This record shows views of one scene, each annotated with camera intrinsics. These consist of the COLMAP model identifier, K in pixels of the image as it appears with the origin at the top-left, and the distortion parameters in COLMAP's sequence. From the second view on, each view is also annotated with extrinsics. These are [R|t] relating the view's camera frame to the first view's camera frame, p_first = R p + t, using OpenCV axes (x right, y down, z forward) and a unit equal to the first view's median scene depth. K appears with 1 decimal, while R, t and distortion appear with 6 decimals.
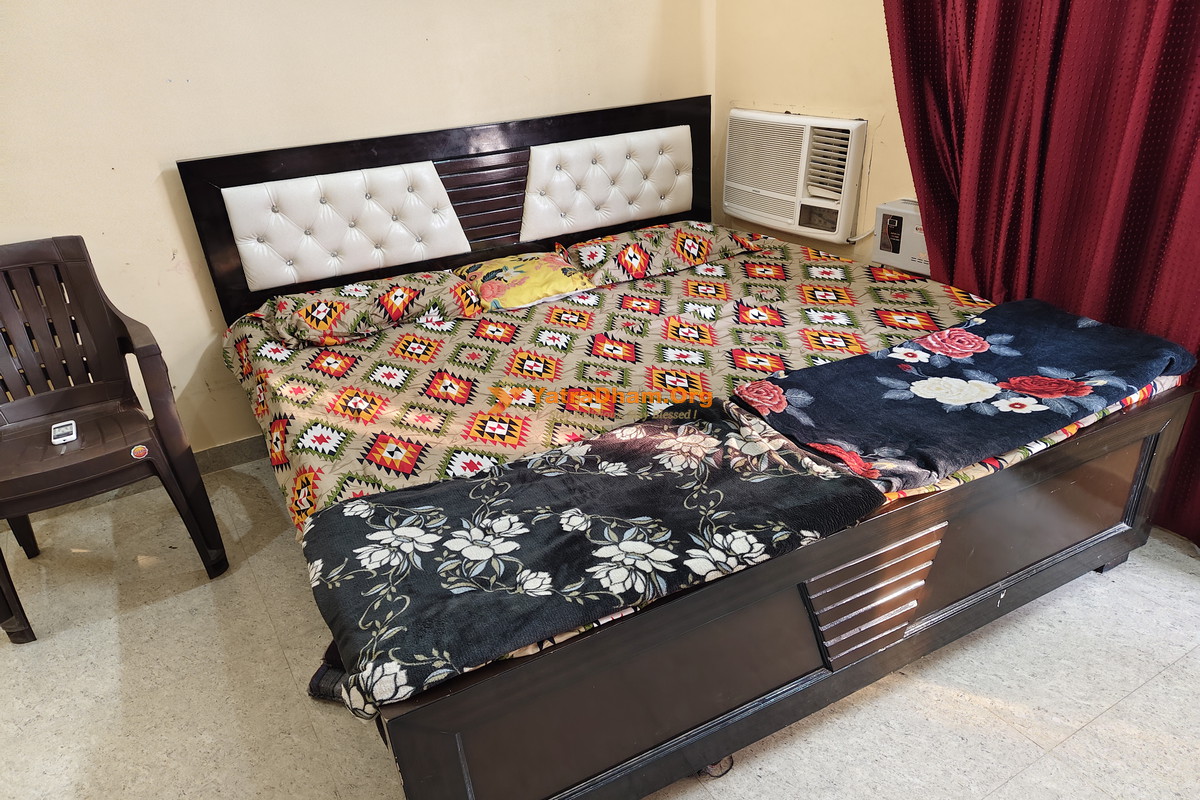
lens RADIAL K [[783.9, 0, 603.6], [0, 783.9, 395.2], [0, 0, 1]] dist [0.049544, 0.004041]
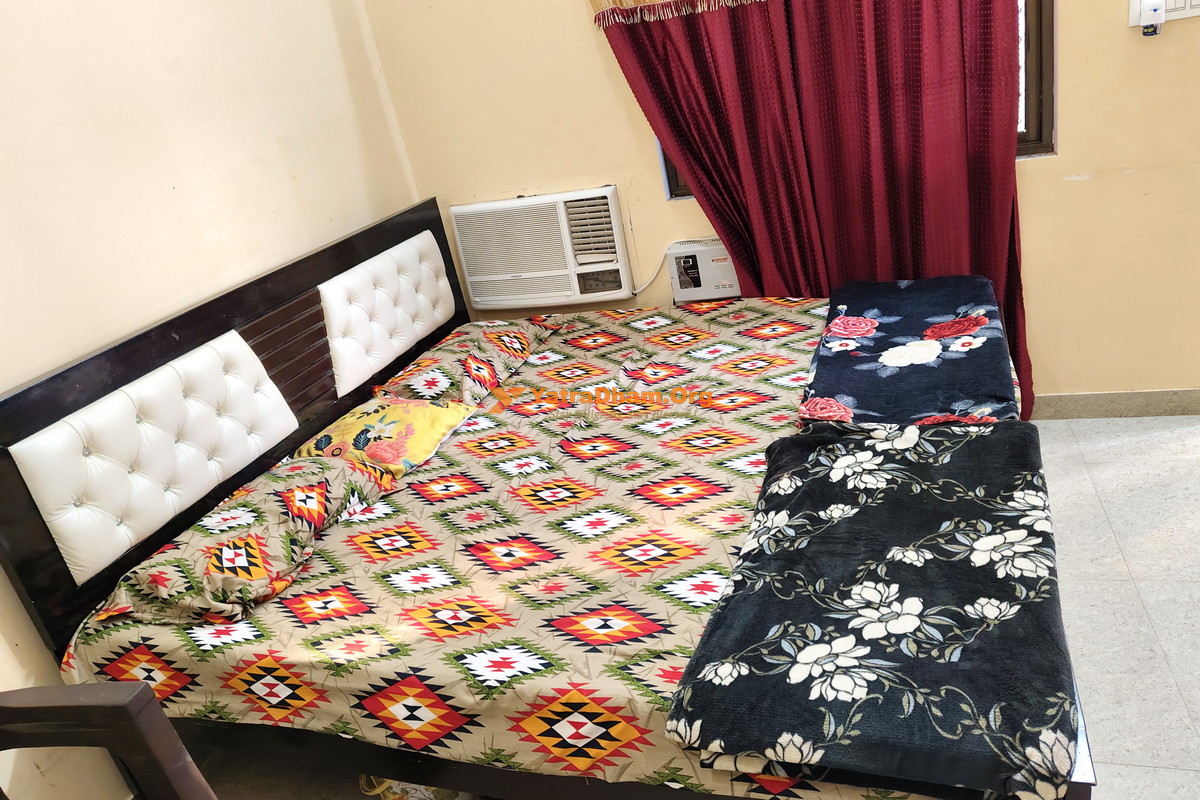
lens RADIAL K [[863.9, 0, 578.4], [0, 863.9, 370.4], [0, 0, 1]] dist [0.030726, -0.029492]
pose [[0.742156, -0.303564, 0.597539, -0.508301], [0.407371, 0.912273, -0.042507, -0.094270], [-0.532215, 0.274967, 0.800712, 0.171939]]
